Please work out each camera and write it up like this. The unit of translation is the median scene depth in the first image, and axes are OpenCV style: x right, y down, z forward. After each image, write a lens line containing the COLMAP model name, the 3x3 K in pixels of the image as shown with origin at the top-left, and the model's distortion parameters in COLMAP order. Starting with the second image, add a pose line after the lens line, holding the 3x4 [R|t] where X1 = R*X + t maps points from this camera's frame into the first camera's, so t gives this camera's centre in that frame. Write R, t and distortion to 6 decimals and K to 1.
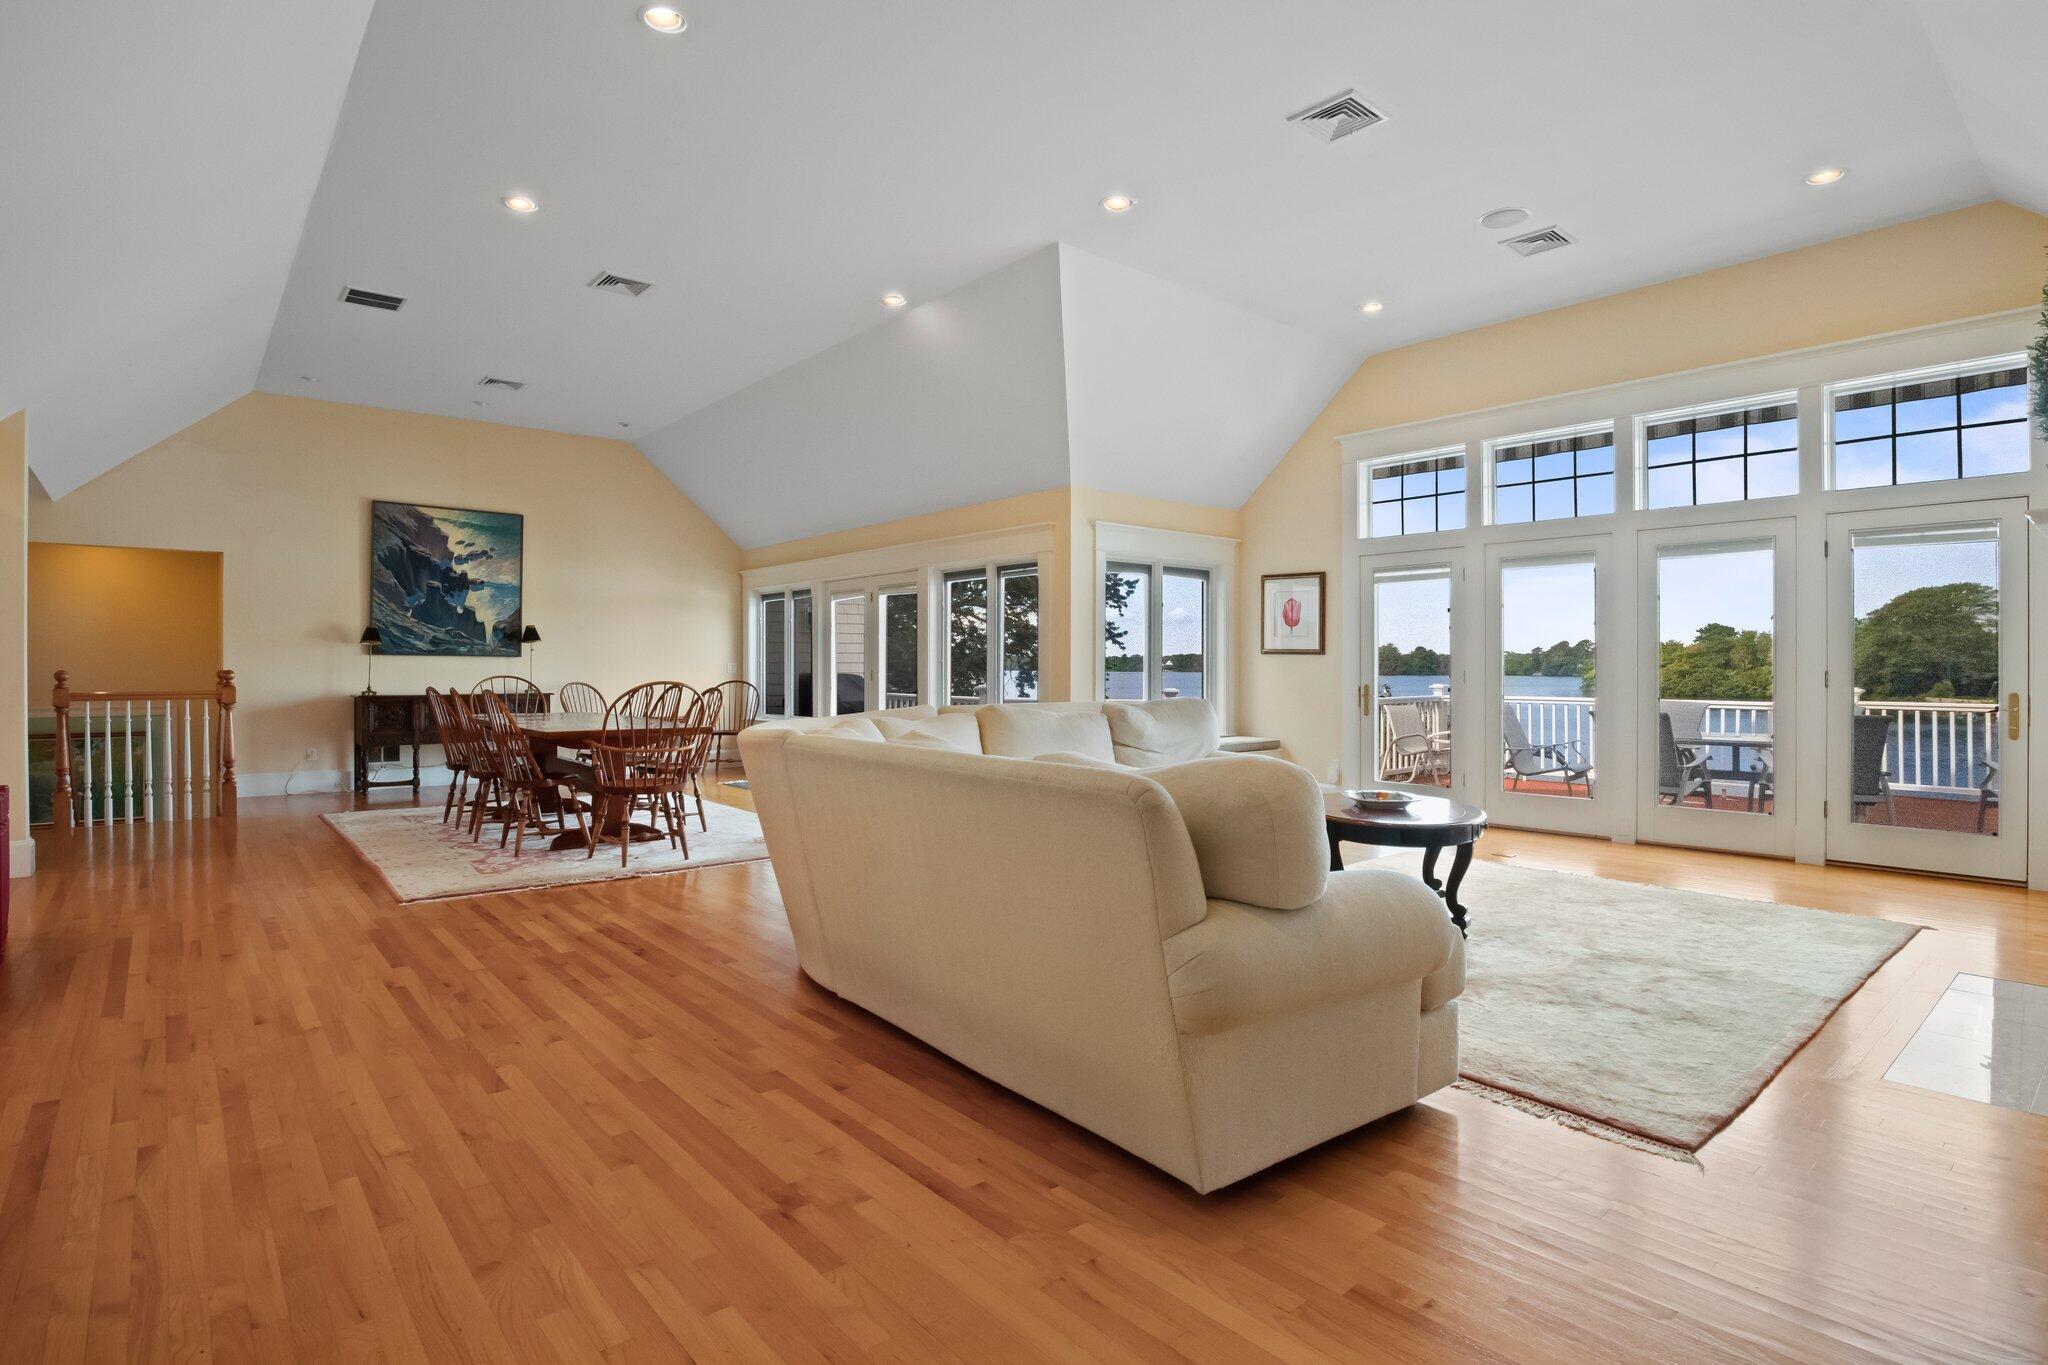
lens RADIAL K [[1032.2, 0, 1022.4], [0, 1032.2, 665.8], [0, 0, 1]] dist [-0.046737, 0.013483]
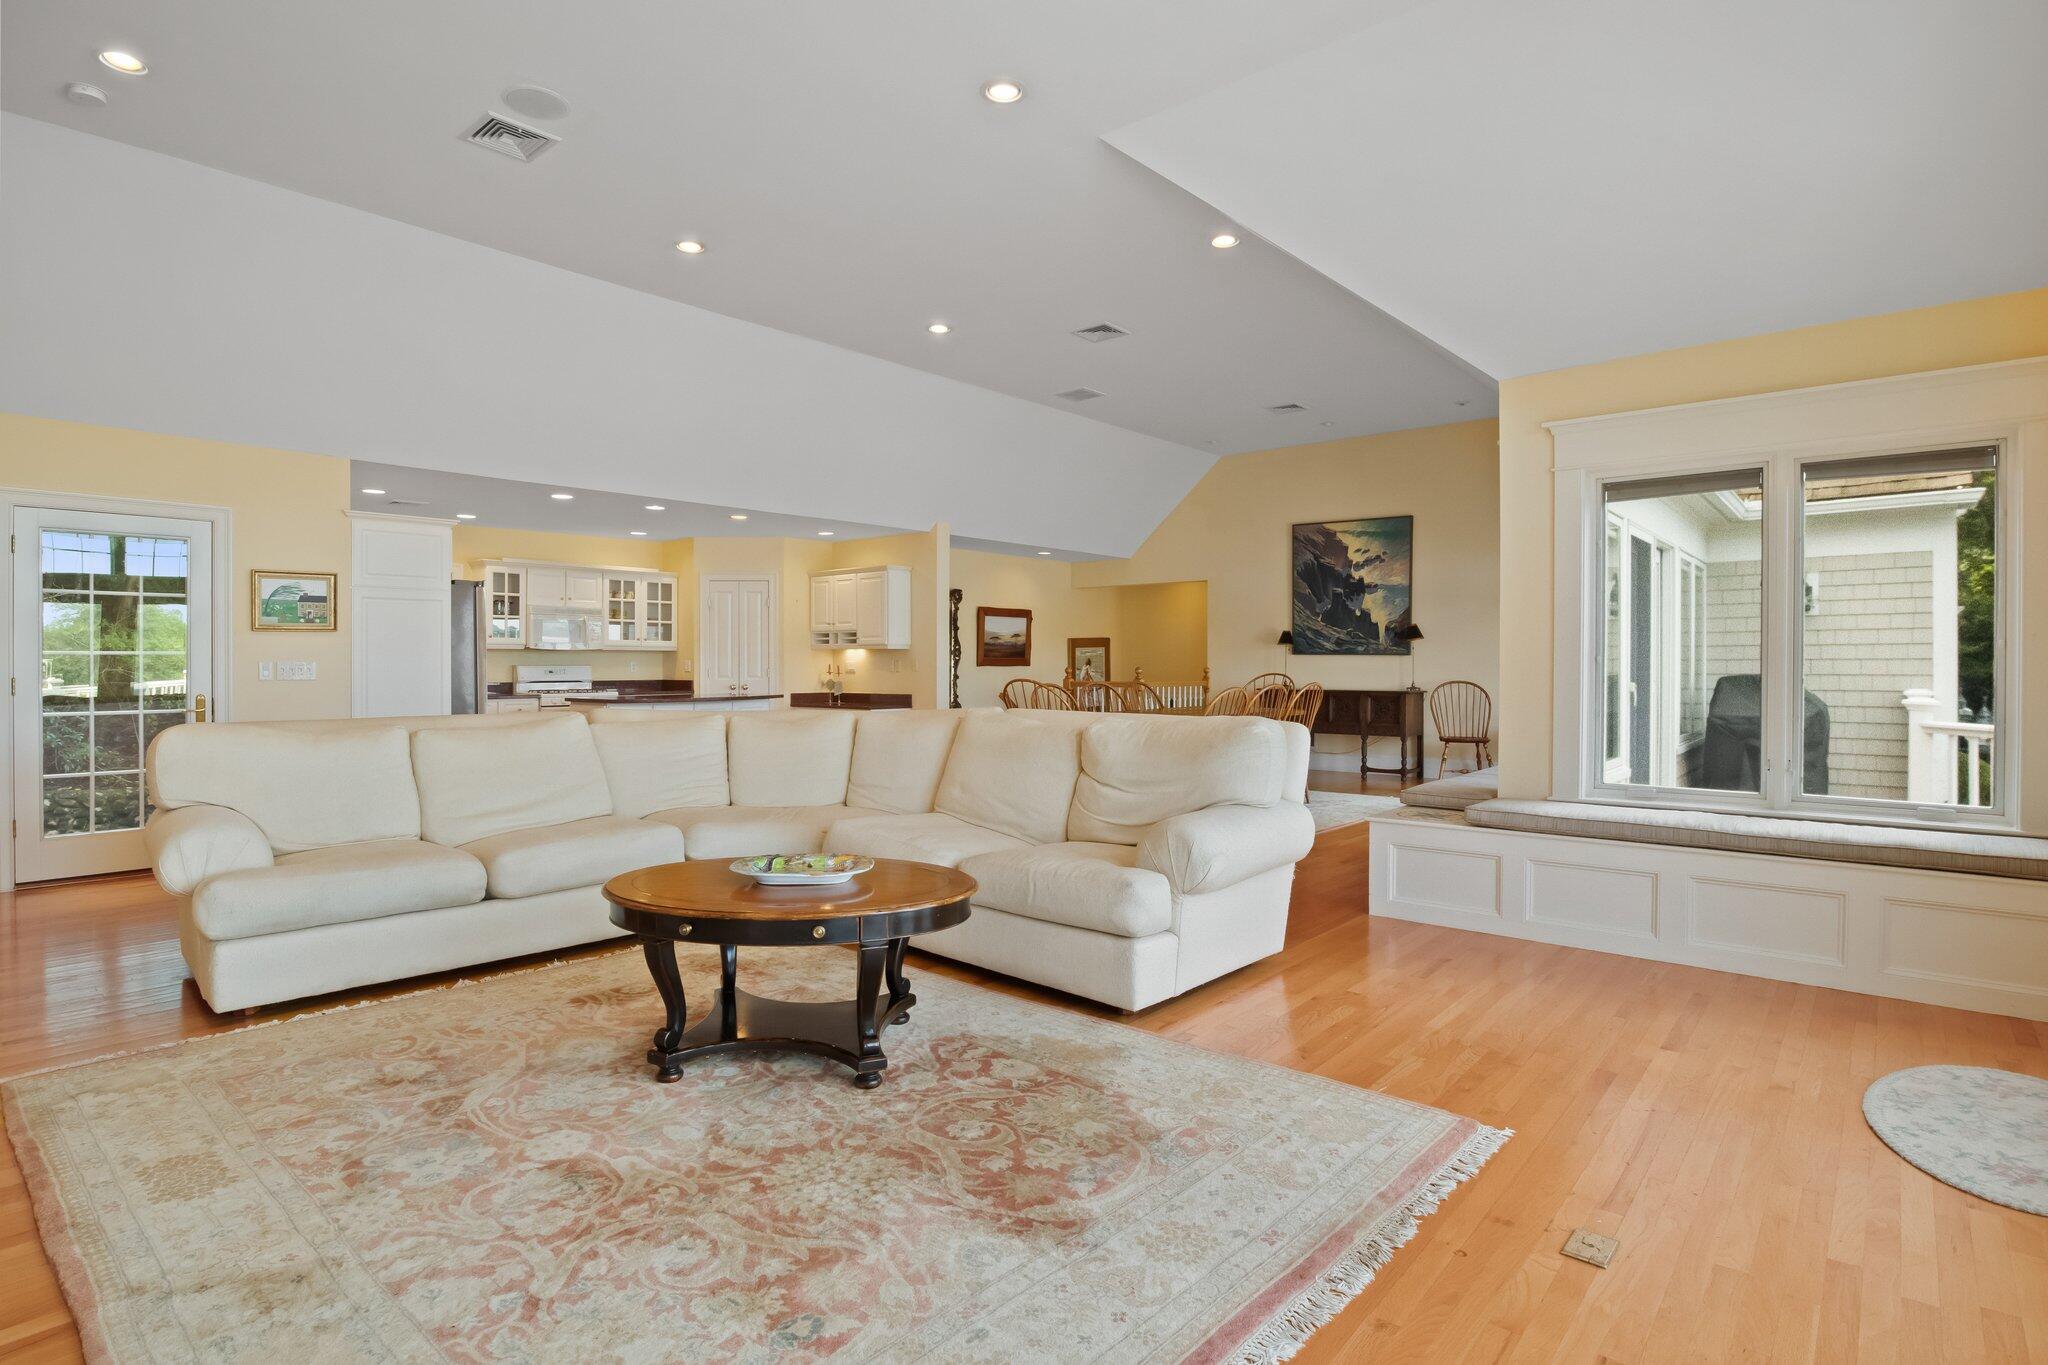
lens RADIAL K [[1032.2, 0, 1023.2], [0, 1032.2, 670.3], [0, 0, 1]] dist [-0.046737, 0.013483]
pose [[0.160869, 0.002285, -0.986973, 0.465415], [-0.001004, 0.999997, 0.002152, 0.004746], [0.986975, 0.000644, 0.160870, 0.465152]]
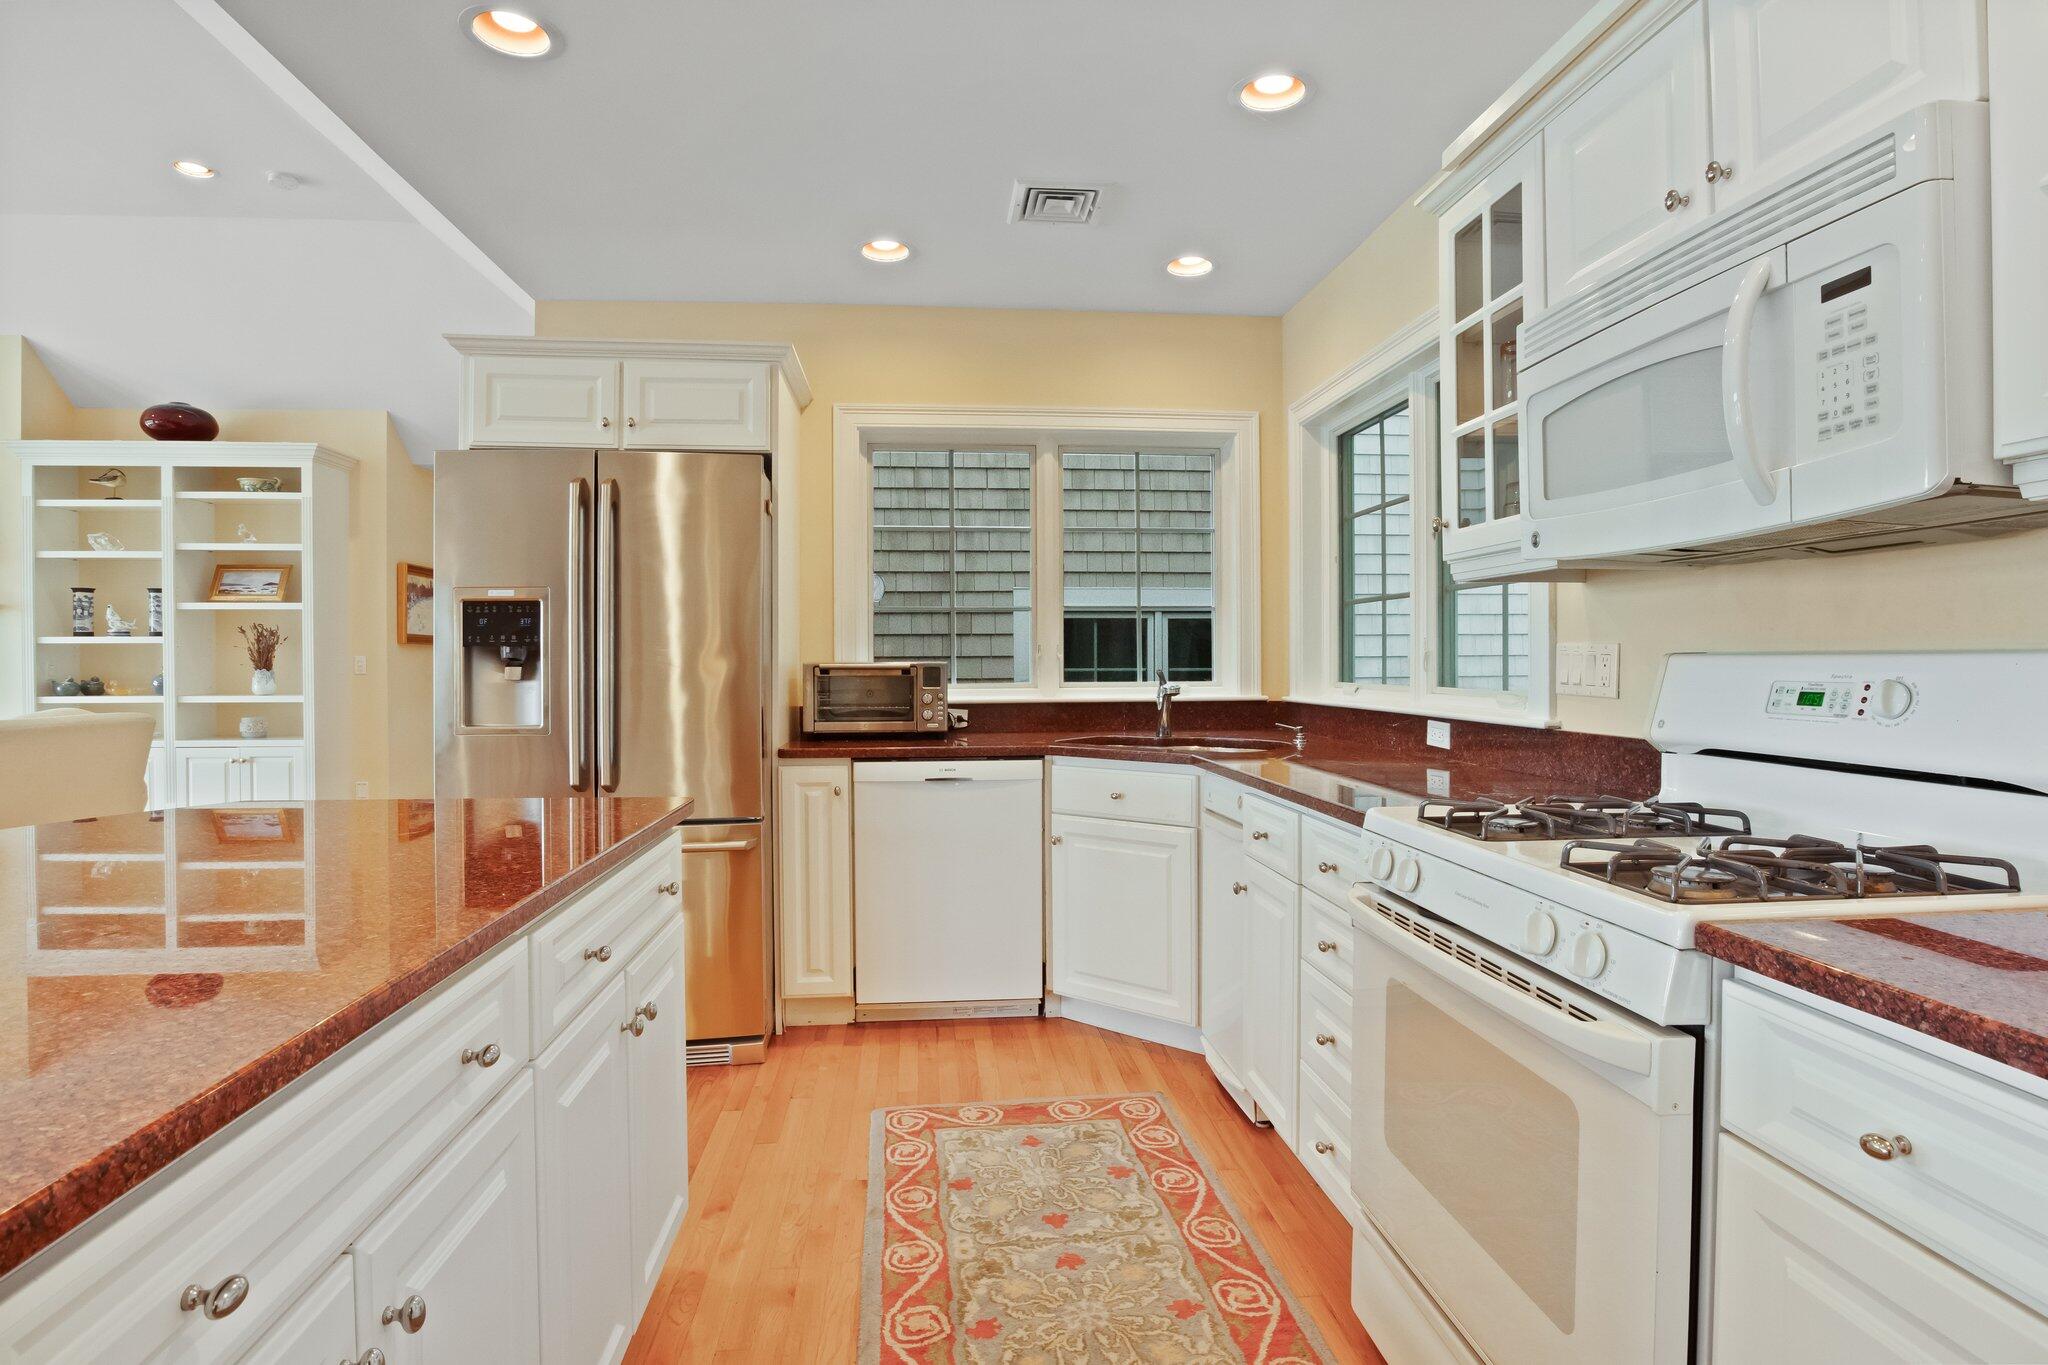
lens RADIAL K [[1032.2, 0, 1023.4], [0, 1032.2, 669.5], [0, 0, 1]] dist [-0.046737, 0.013483]
pose [[-0.829951, -0.005815, 0.557806, -0.579621], [0.002217, 0.999903, 0.013722, 0.002465], [-0.557831, 0.012625, -0.829858, 0.356656]]
